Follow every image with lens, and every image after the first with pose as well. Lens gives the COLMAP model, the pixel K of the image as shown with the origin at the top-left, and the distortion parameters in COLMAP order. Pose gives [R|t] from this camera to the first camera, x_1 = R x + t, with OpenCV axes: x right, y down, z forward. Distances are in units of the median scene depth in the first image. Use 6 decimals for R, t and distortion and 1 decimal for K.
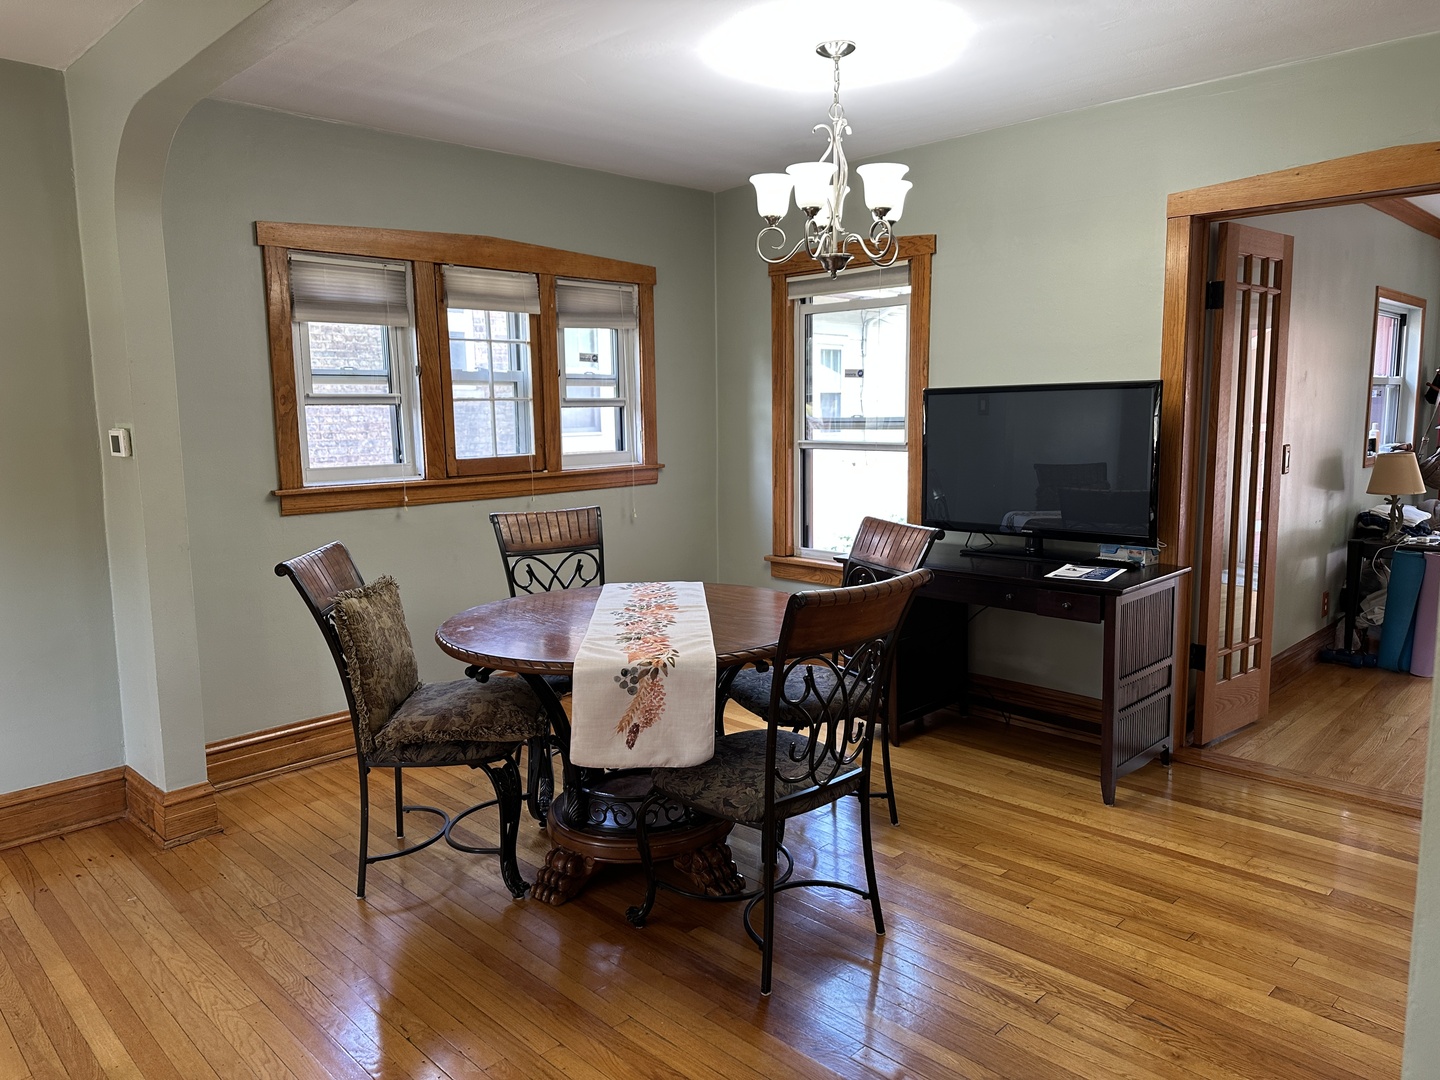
lens RADIAL K [[1009.1, 0, 699.3], [0, 1009.1, 533.3], [0, 0, 1]] dist [0.017112, -0.017842]
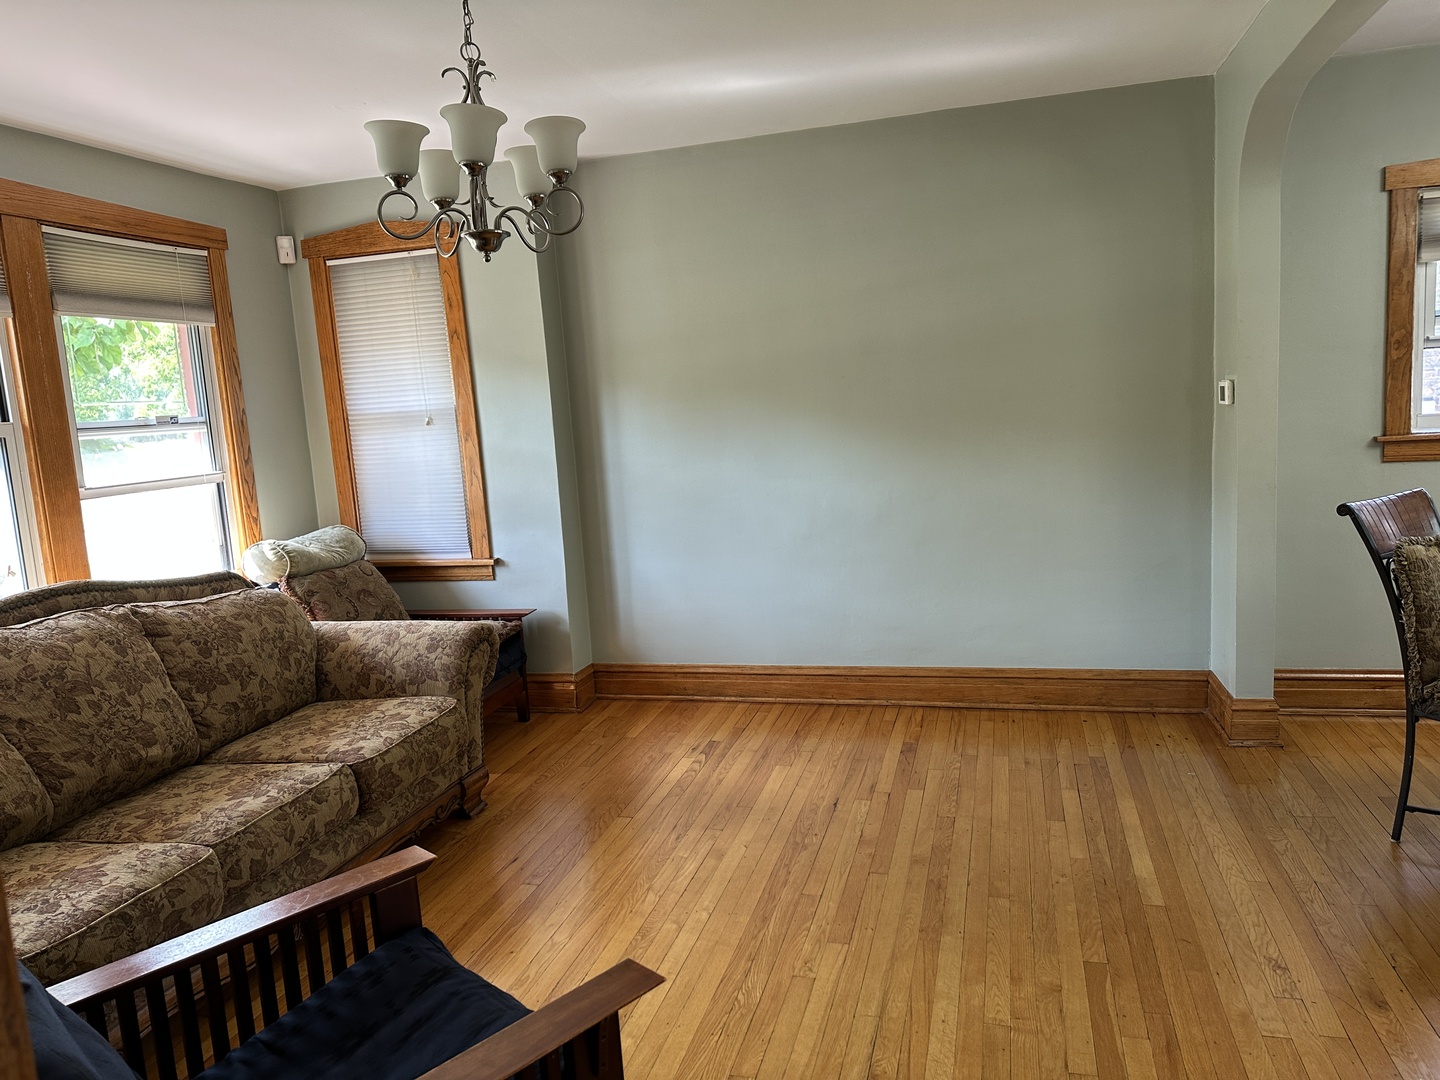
lens RADIAL K [[1009.1, 0, 722.9], [0, 1009.1, 540.2], [0, 0, 1]] dist [0.017112, -0.017842]
pose [[0.504206, 0.104840, -0.857196, 0.143867], [-0.055997, 0.994484, 0.088693, 0.008223], [0.861766, 0.003281, 0.507295, -0.081407]]
